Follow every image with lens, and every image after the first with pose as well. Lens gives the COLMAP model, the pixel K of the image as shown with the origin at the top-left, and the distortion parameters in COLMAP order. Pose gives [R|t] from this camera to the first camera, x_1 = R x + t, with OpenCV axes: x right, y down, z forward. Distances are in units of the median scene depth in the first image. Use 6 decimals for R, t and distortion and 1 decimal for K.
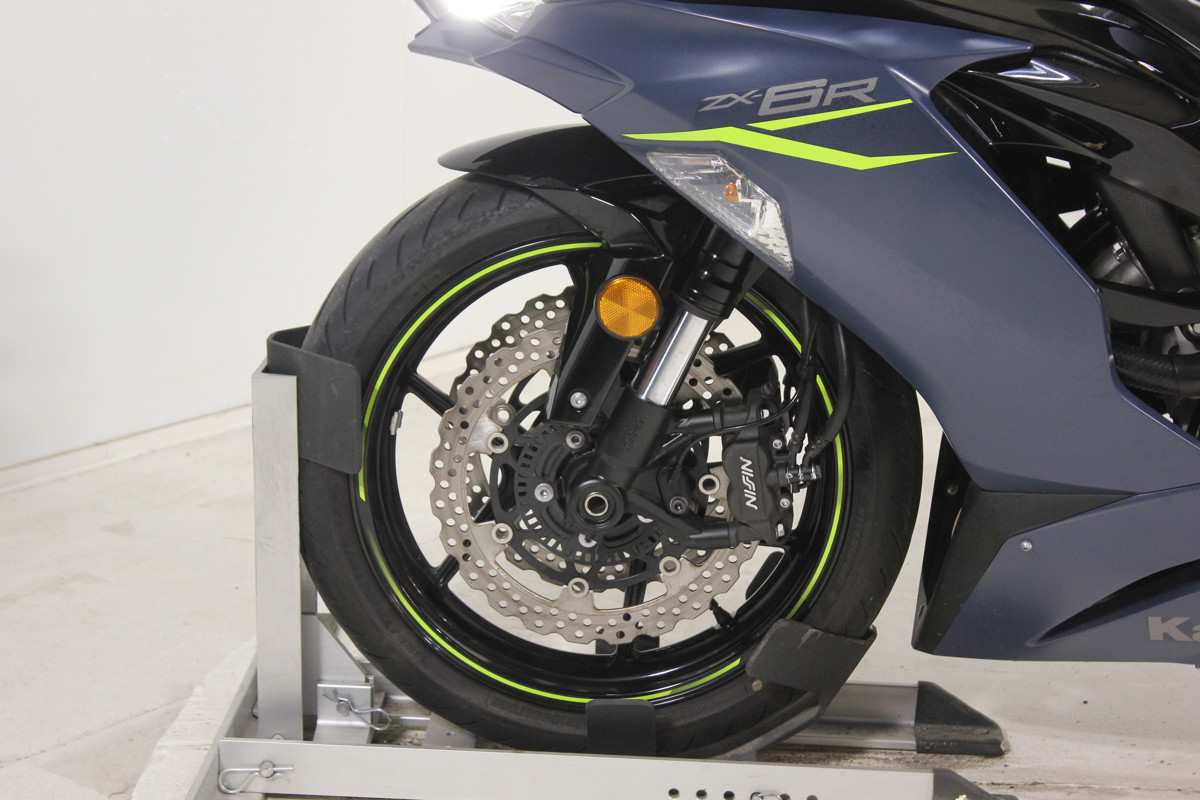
lens RADIAL K [[2735.4, 0, 600.0], [0, 2735.4, 400.0], [0, 0, 1]] dist [0.065241, 0.193714]
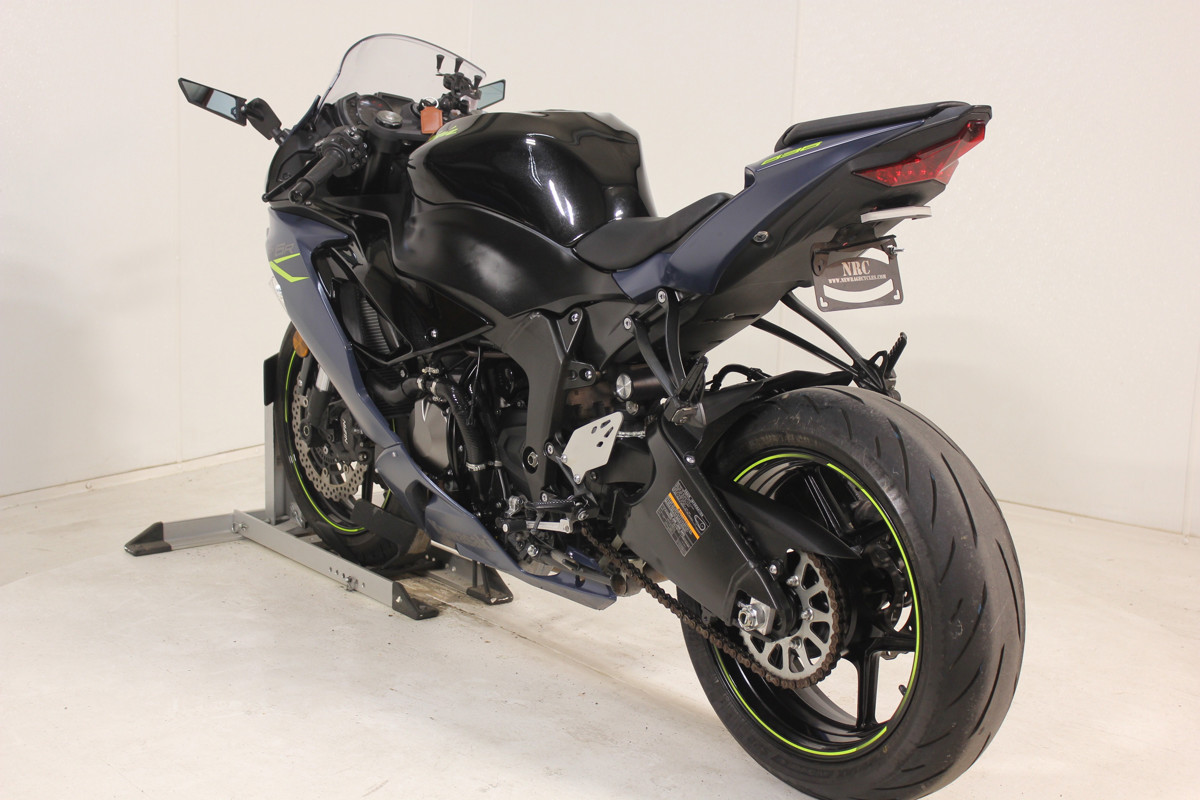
lens RADIAL K [[1712.3, 0, 600.0], [0, 1712.3, 400.0], [0, 0, 1]] dist [-0.057982, 0.135616]
pose [[0.666382, 0.133144, -0.733627, 1.203596], [-0.214239, 0.976627, -0.017356, -0.014900], [0.714169, 0.168737, 0.679331, 0.188519]]
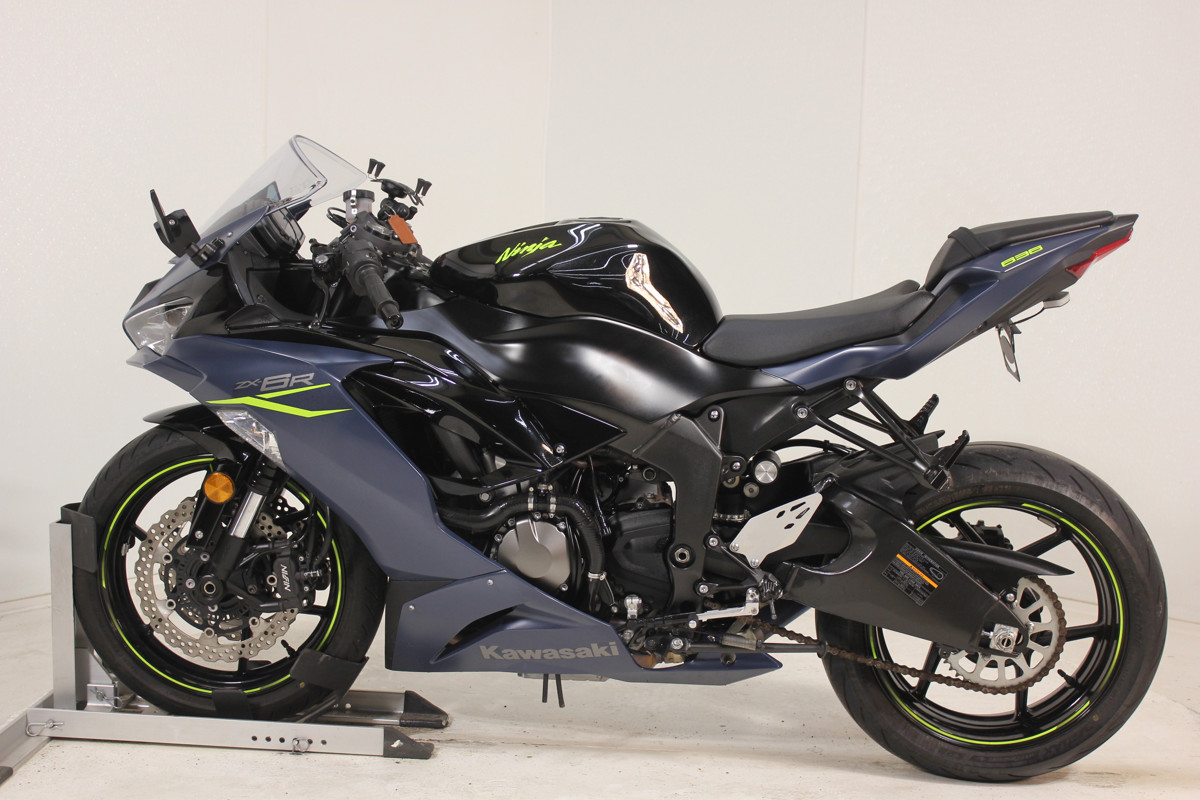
lens RADIAL K [[1712.3, 0, 600.0], [0, 1712.3, 400.0], [0, 0, 1]] dist [-0.057982, 0.135616]
pose [[0.999909, 0.005674, -0.012277, 0.294944], [-0.007301, 0.990569, -0.136818, 0.069755], [0.011385, 0.136895, 0.990520, -0.250788]]
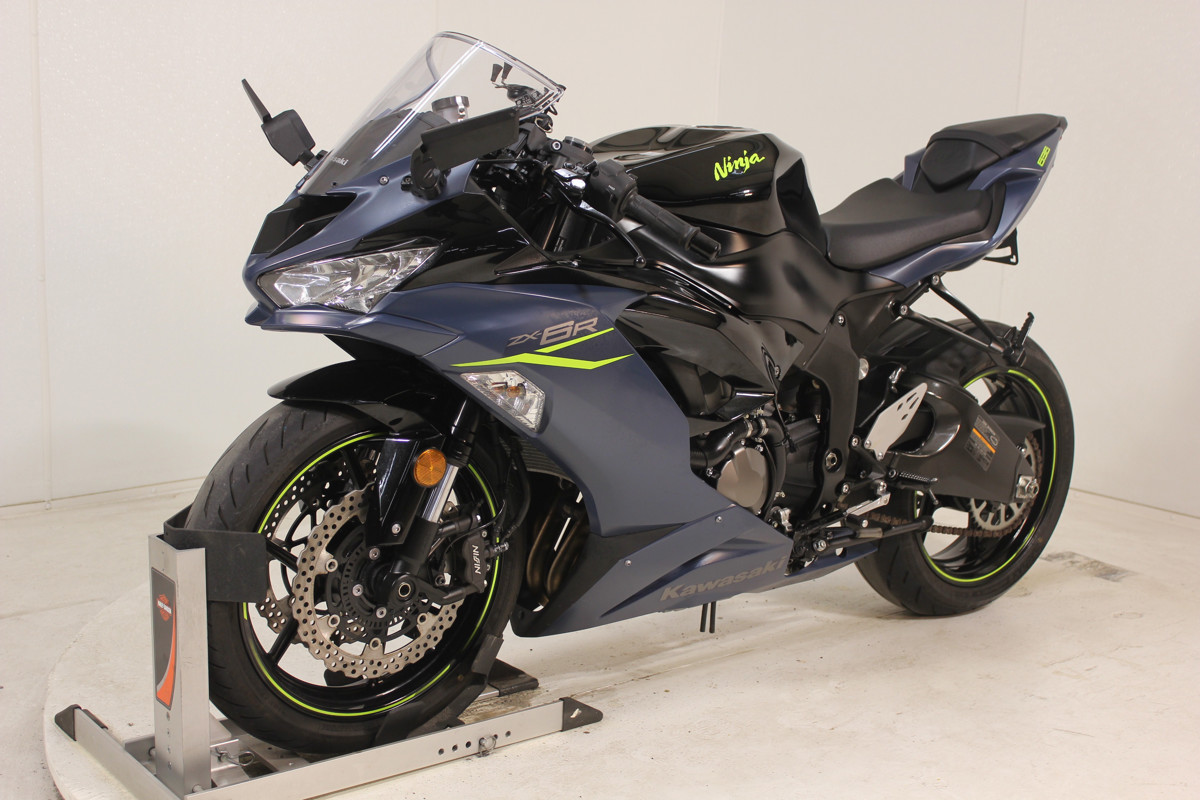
lens RADIAL K [[1586.5, 0, 600.0], [0, 1586.5, 400.0], [0, 0, 1]] dist [-0.054400, -0.028343]
pose [[0.752822, -0.125581, 0.646134, -0.507883], [0.153484, 0.988063, 0.013210, -0.068343], [-0.640080, 0.089227, 0.763110, 0.183918]]
